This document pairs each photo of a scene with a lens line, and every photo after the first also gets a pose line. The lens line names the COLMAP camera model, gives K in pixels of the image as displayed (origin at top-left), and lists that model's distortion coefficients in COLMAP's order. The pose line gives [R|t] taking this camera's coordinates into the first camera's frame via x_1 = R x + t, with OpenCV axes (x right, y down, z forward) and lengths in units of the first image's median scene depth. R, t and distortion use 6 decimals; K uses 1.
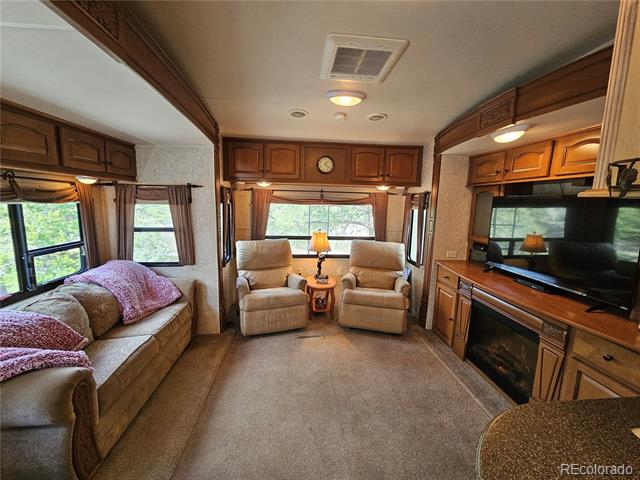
lens RADIAL K [[263.1, 0, 316.0], [0, 263.1, 236.6], [0, 0, 1]] dist [-0.002050, 0.000023]
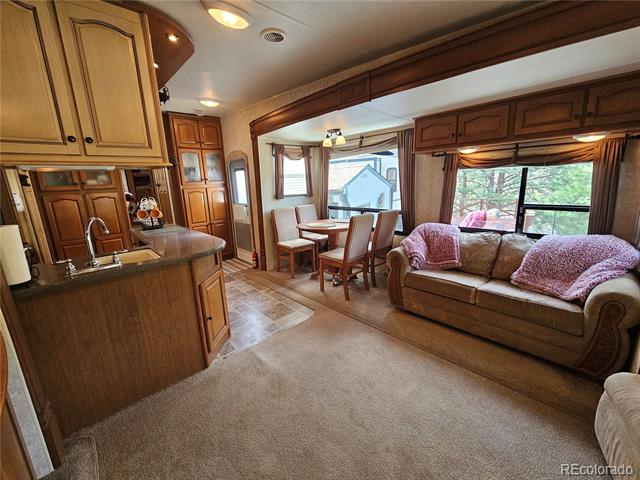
lens RADIAL K [[263.1, 0, 314.8], [0, 263.1, 236.9], [0, 0, 1]] dist [-0.002050, 0.000023]
pose [[-0.790826, 0.137147, -0.596477, 0.398966], [-0.058105, 0.953345, 0.296238, -0.085556], [0.609276, 0.268931, -0.745961, 1.005023]]
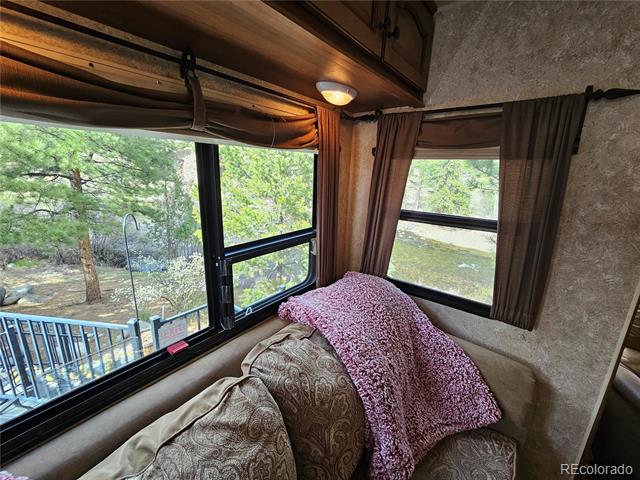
lens RADIAL K [[263.1, 0, 314.4], [0, 263.1, 233.7], [0, 0, 1]] dist [-0.002050, 0.000023]
pose [[0.728839, 0.171368, -0.662892, -0.484967], [-0.110827, 0.984931, 0.132768, -0.039077], [0.675656, -0.023300, 0.736849, 0.550351]]
